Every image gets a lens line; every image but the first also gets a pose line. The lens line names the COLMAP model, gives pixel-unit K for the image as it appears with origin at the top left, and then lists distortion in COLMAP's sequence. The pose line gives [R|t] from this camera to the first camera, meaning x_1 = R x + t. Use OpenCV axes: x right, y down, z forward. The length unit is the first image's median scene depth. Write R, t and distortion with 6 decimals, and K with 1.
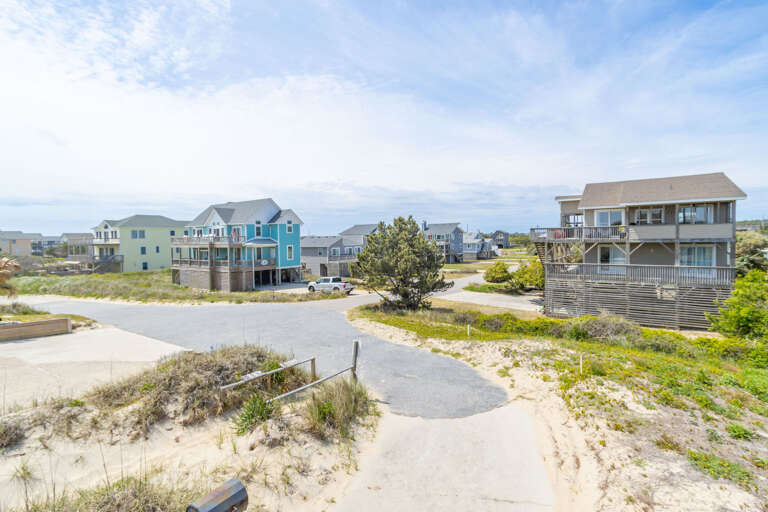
lens RADIAL K [[358.3, 0, 382.1], [0, 358.3, 203.4], [0, 0, 1]] dist [-0.017824, 0.016852]
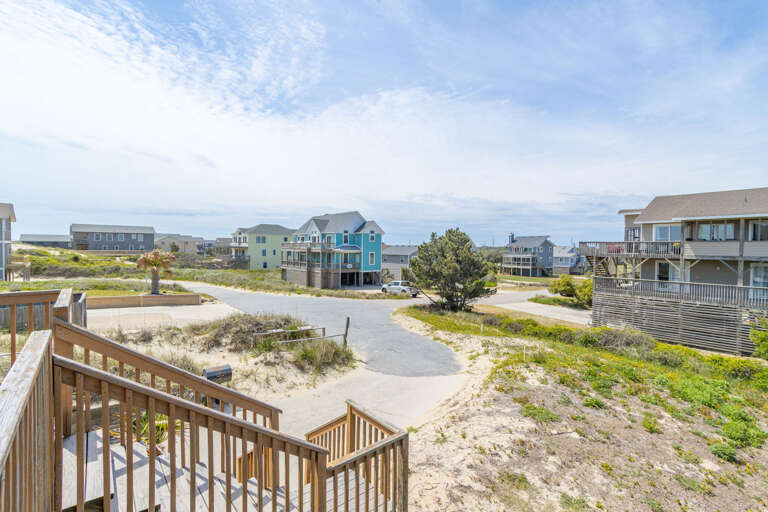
lens RADIAL K [[358.3, 0, 388.2], [0, 358.3, 252.2], [0, 0, 1]] dist [-0.017824, 0.016852]
pose [[0.957370, 0.034343, -0.286815, 0.137852], [-0.003673, 0.994274, 0.106794, -0.004284], [0.288840, -0.101188, 0.952015, -0.073768]]
